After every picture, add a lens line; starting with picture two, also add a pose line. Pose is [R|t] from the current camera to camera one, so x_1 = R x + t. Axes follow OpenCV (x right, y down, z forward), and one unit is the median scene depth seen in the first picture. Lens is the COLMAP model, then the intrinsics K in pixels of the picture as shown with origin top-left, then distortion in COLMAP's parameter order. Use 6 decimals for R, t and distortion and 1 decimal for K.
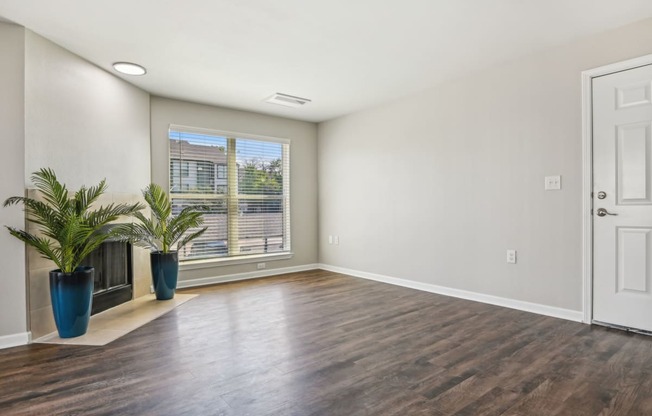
lens RADIAL K [[362.1, 0, 325.2], [0, 362.1, 211.9], [0, 0, 1]] dist [-0.011289, -0.002476]
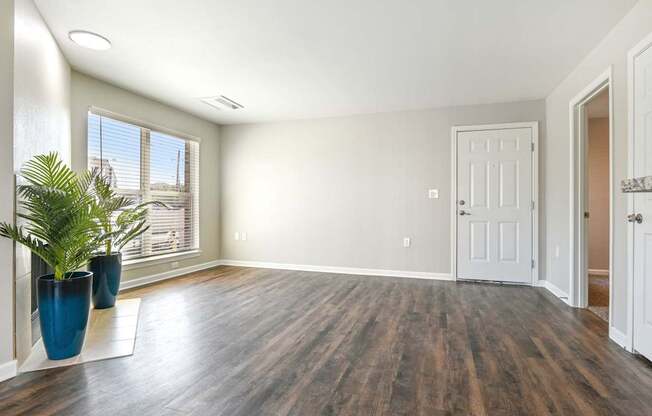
lens RADIAL K [[347.3, 0, 320.7], [0, 347.3, 210.2], [0, 0, 1]] dist [-0.000189, -0.011886]
pose [[0.835941, 0.014469, 0.548629, -0.639146], [-0.011733, 0.999895, -0.008492, 0.009208], [-0.548694, 0.000662, 0.836023, 0.012636]]
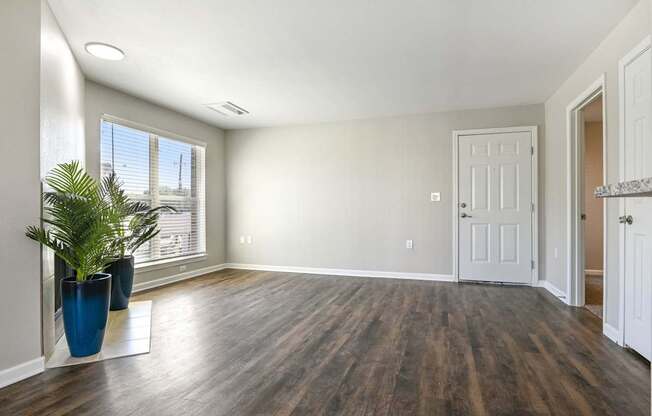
lens RADIAL K [[347.3, 0, 324.0], [0, 347.3, 219.2], [0, 0, 1]] dist [-0.000189, -0.011886]
pose [[0.835437, 0.000084, 0.549587, -0.662687], [-0.004992, 0.999960, 0.007436, 0.009300], [-0.549564, -0.008956, 0.835403, -0.010506]]
